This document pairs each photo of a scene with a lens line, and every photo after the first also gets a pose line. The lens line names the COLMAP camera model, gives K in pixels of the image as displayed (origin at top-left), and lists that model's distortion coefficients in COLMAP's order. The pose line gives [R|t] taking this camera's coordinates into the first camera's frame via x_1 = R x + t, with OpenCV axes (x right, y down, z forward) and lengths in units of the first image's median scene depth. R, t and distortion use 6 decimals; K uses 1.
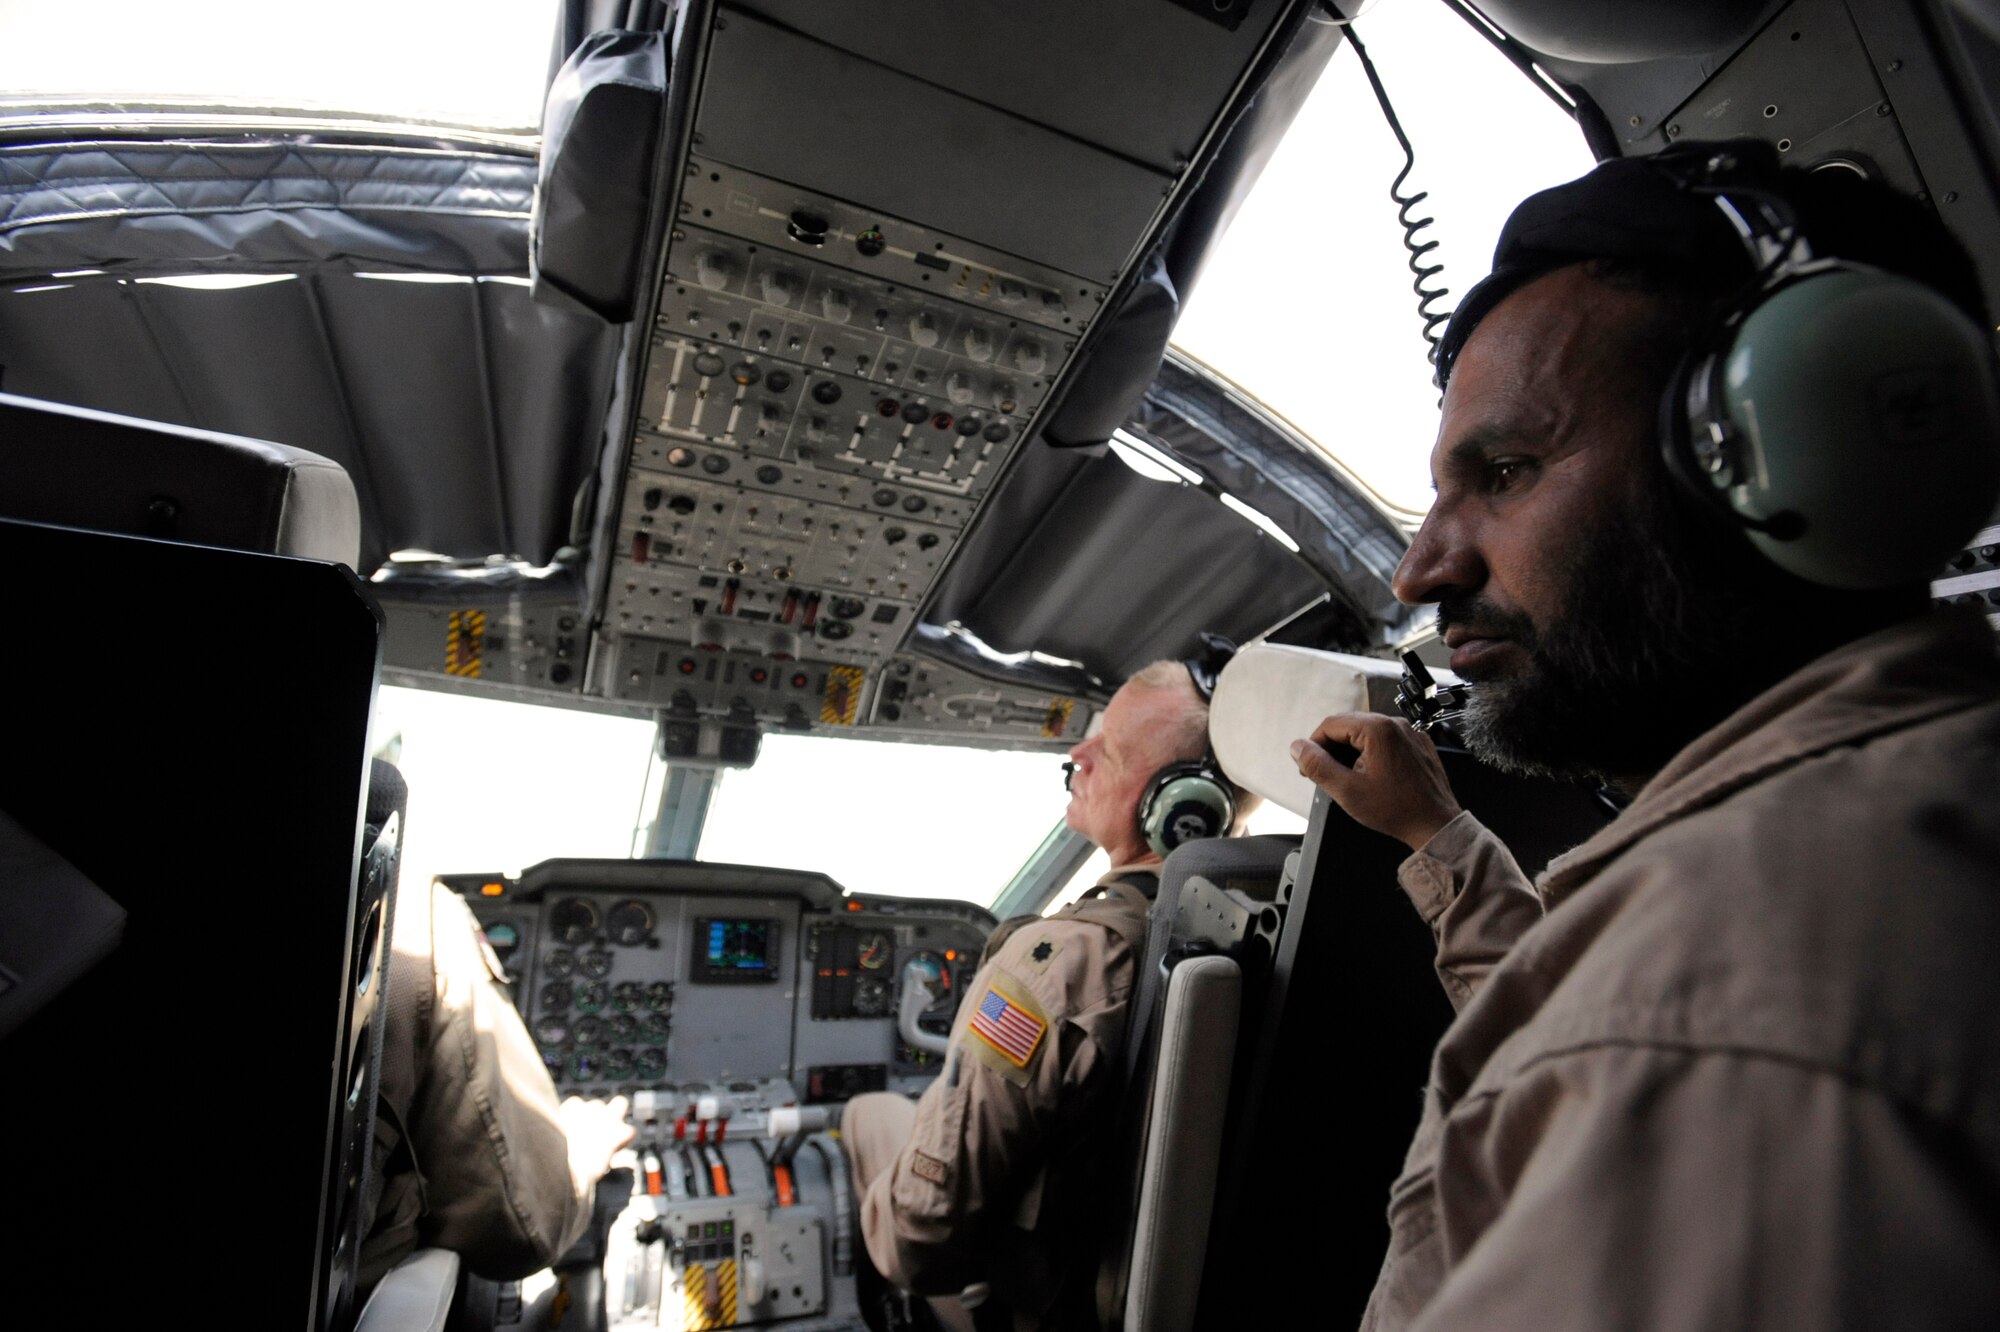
lens RADIAL K [[965.5, 0, 985.5], [0, 965.5, 671.0], [0, 0, 1]] dist [-0.056907, 0.013406]
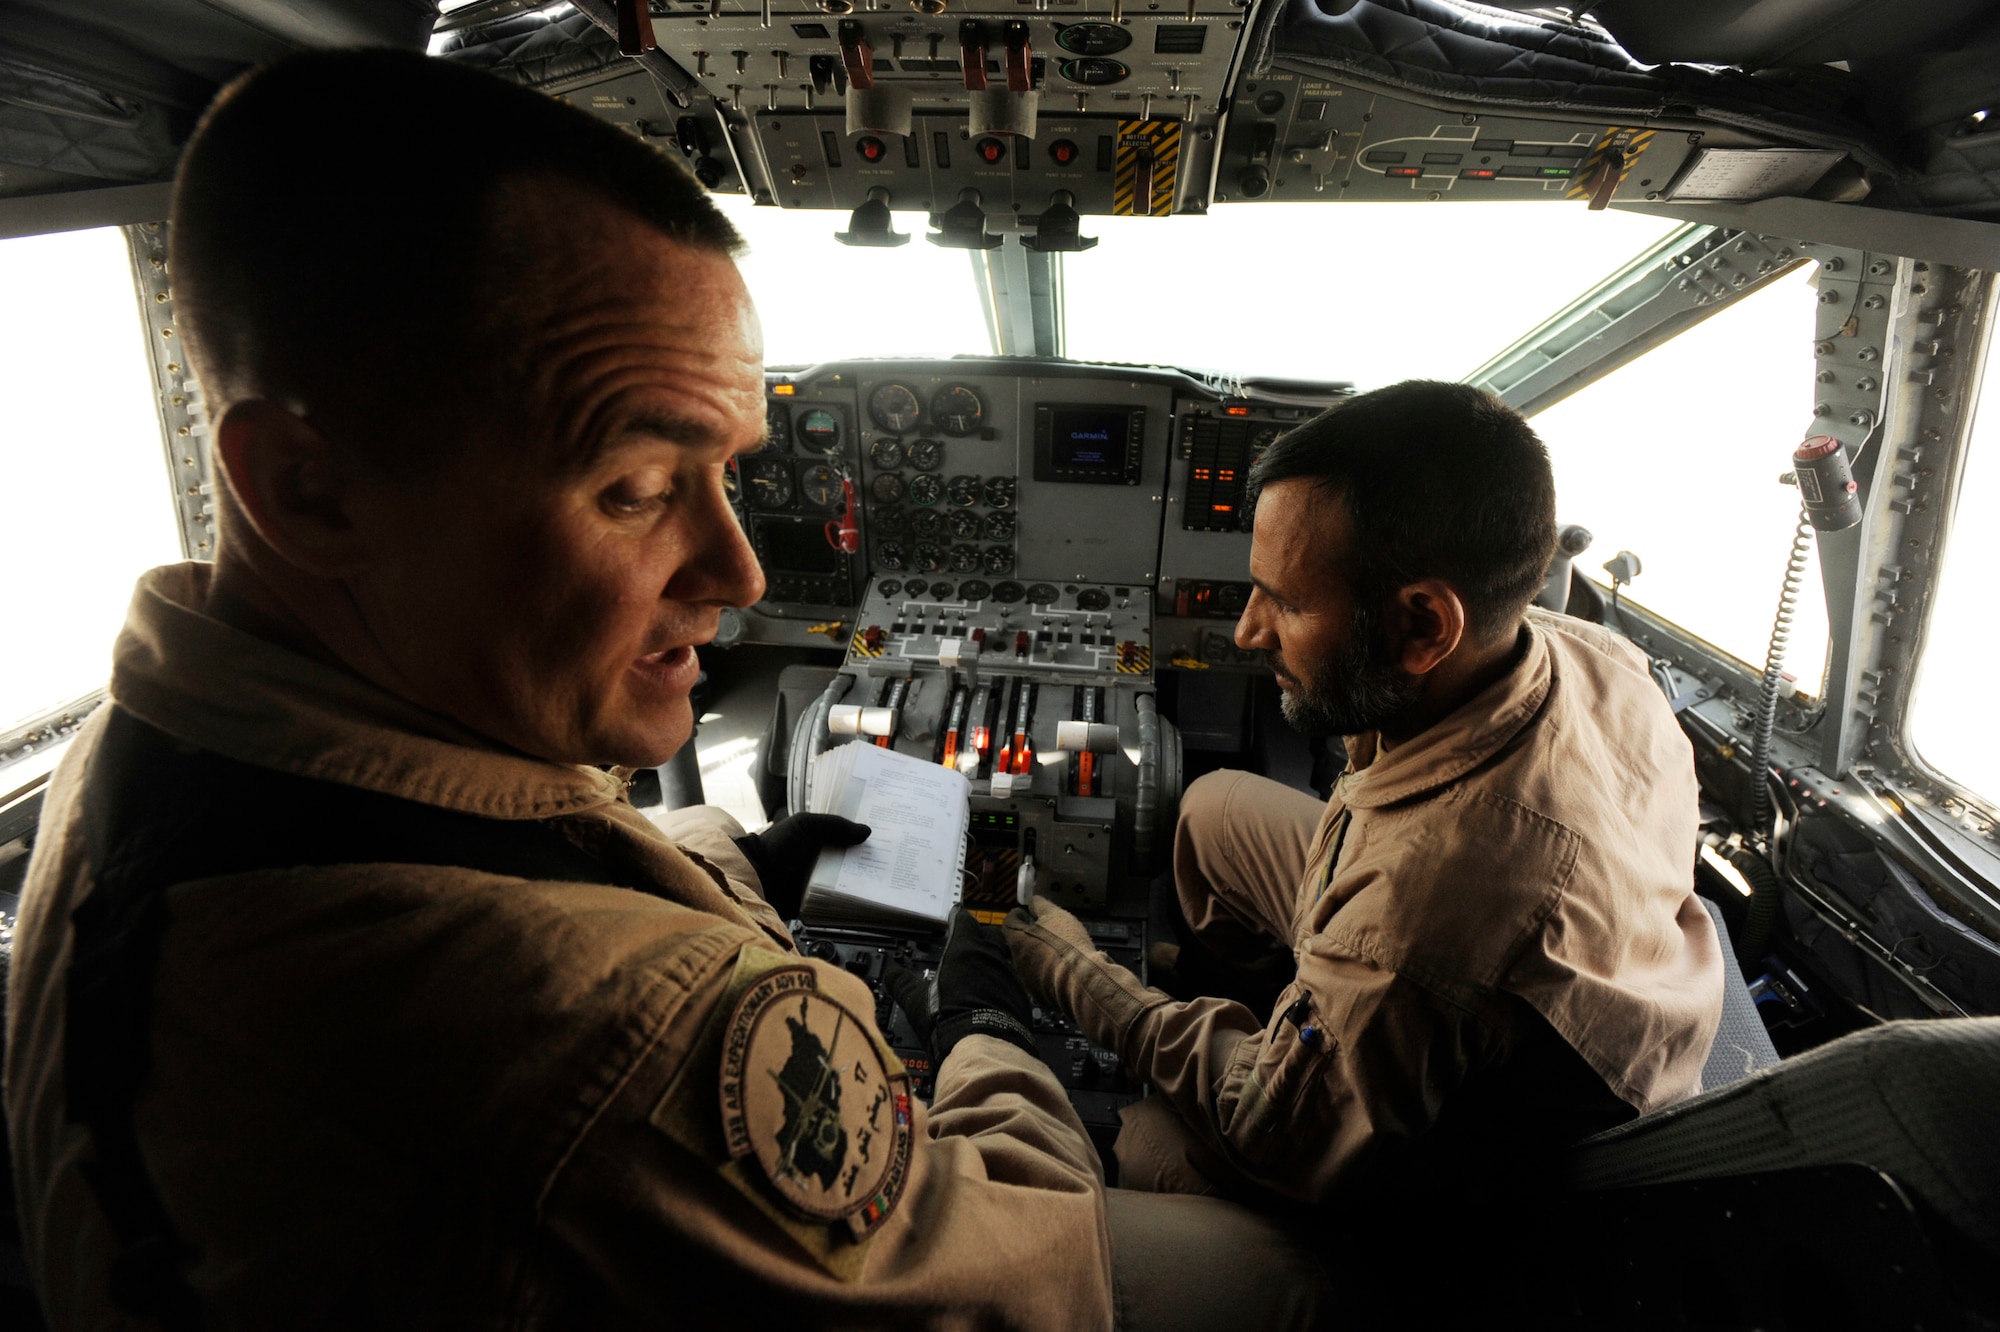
lens RADIAL K [[965.5, 0, 995.4], [0, 965.5, 663.1], [0, 0, 1]] dist [-0.056907, 0.013406]
pose [[0.858163, 0.246185, -0.450498, 0.087389], [0.144555, 0.726139, 0.672181, -0.139587], [0.492605, -0.641962, 0.587558, 0.431429]]
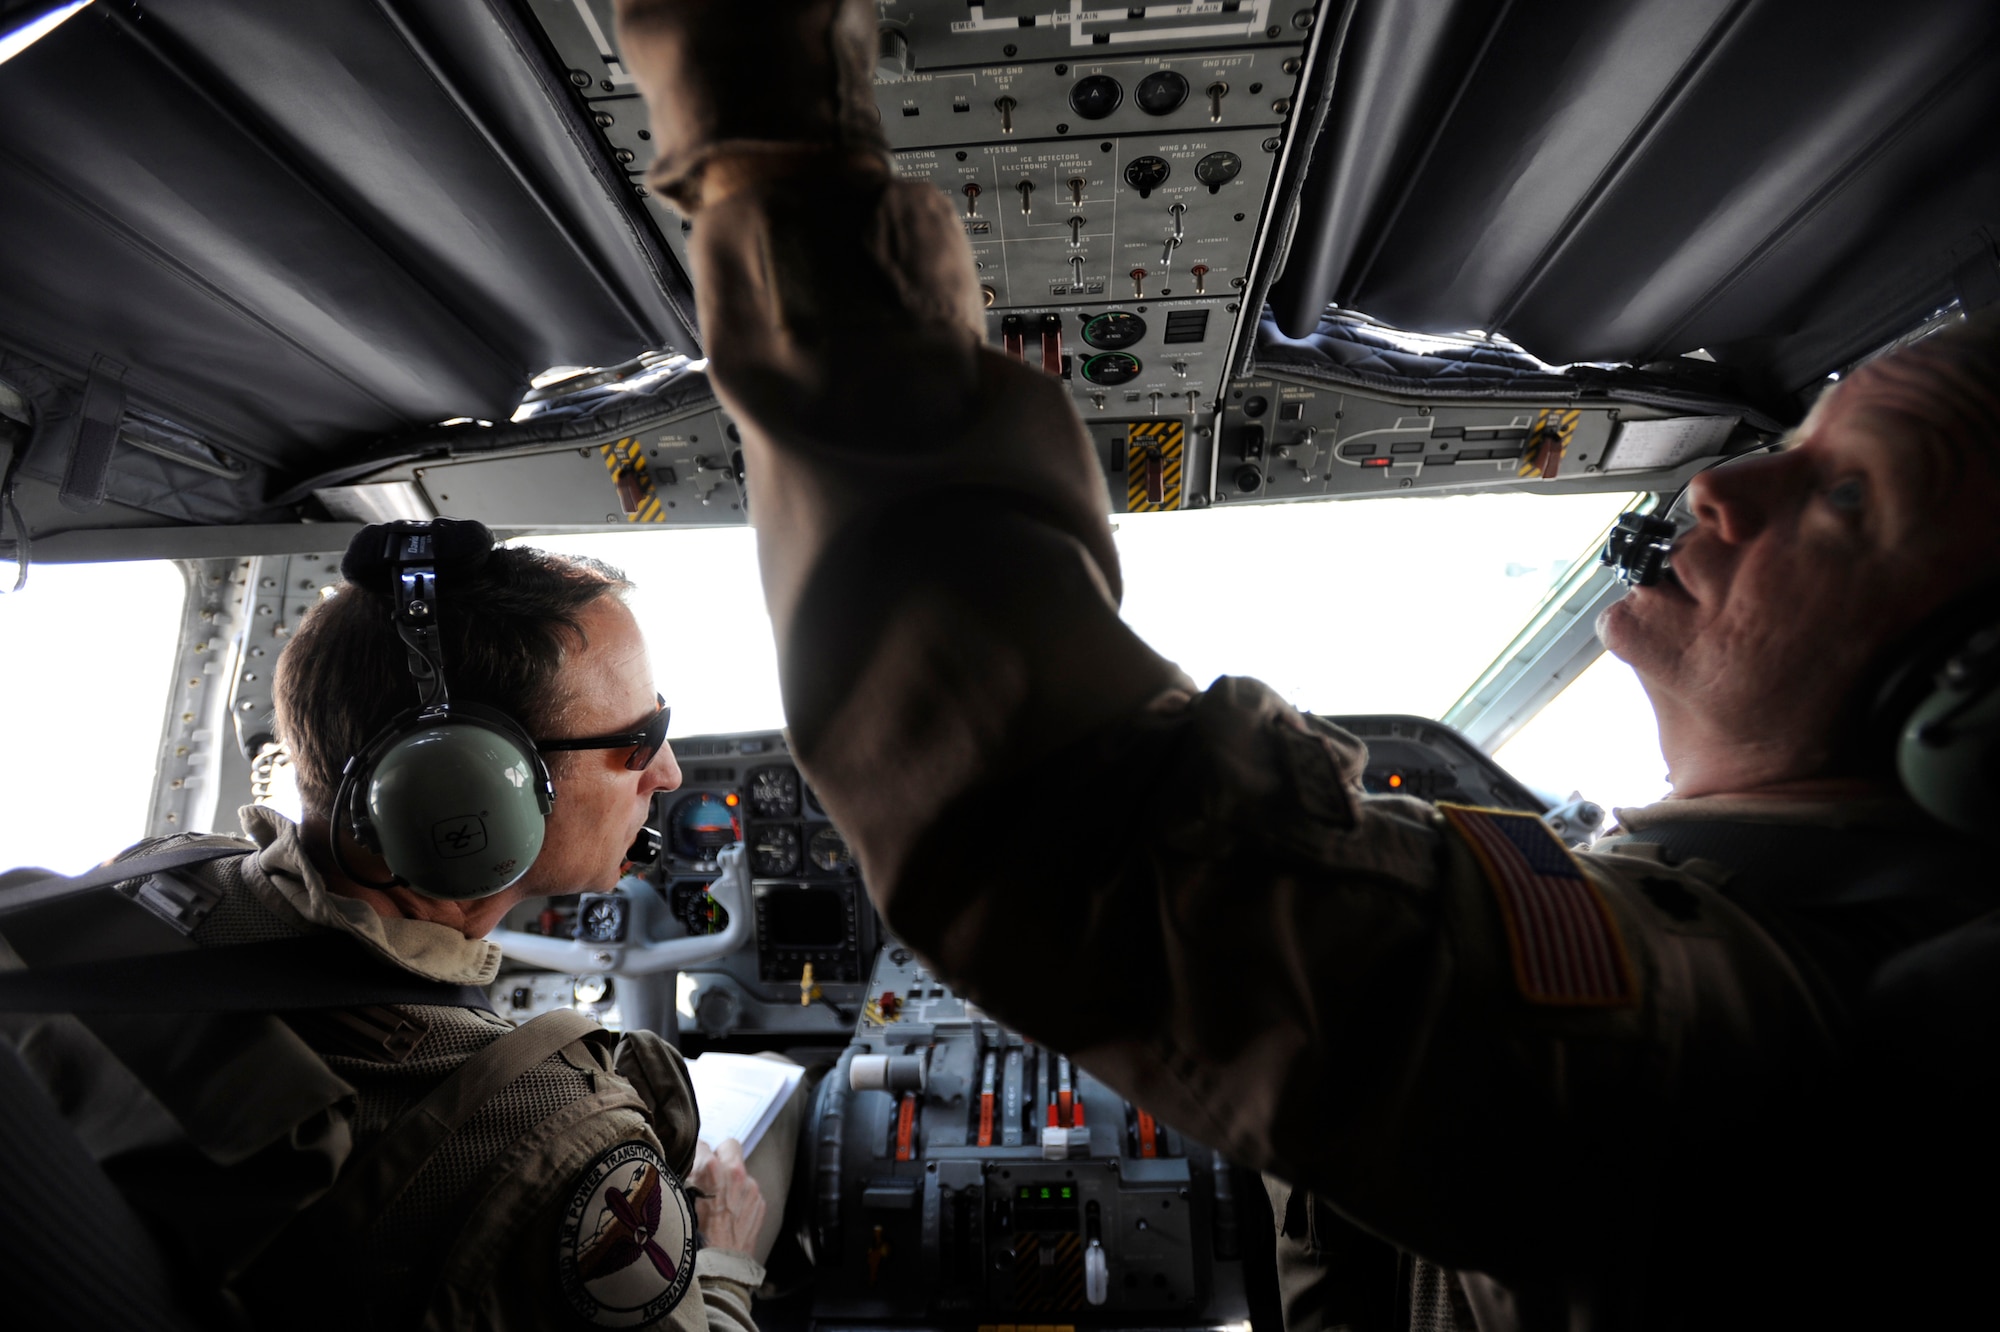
lens RADIAL K [[965.5, 0, 997.5], [0, 965.5, 667.8], [0, 0, 1]] dist [-0.056907, 0.013406]
pose [[0.882676, -0.032152, -0.468880, 0.046996], [0.176886, 0.947027, 0.268051, -0.034653], [0.435423, -0.319541, 0.841606, 0.368348]]
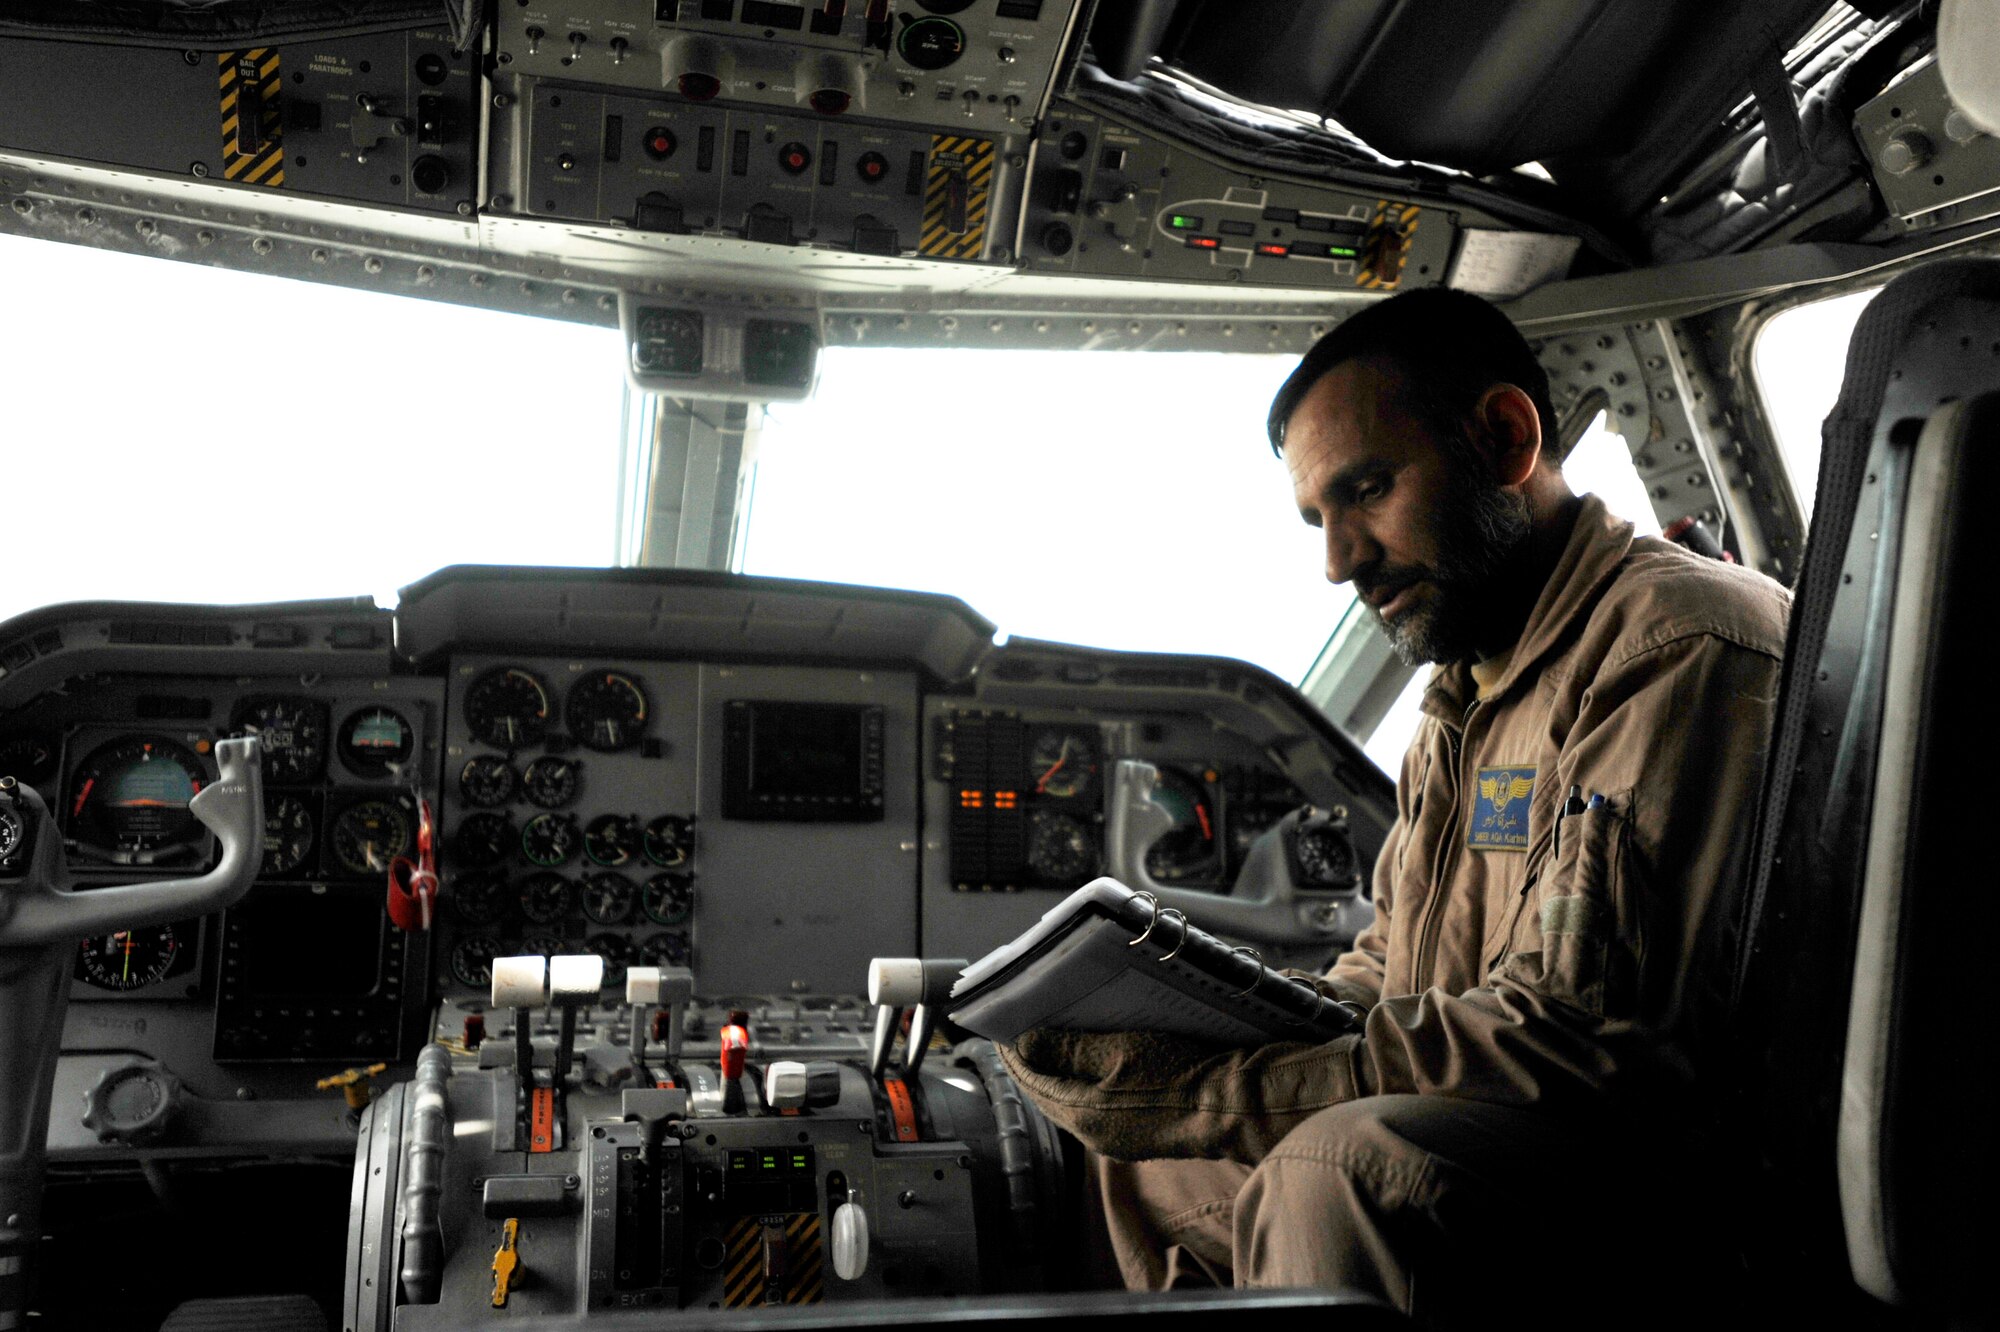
lens RADIAL K [[1883.5, 0, 987.8], [0, 1883.5, 669.7], [0, 0, 1]] dist [0.048060, 0.000000]
pose [[0.984306, -0.056058, -0.167330, 0.022900], [0.068859, 0.995046, 0.071707, 0.196005], [0.162482, -0.082103, 0.983290, -0.018840]]
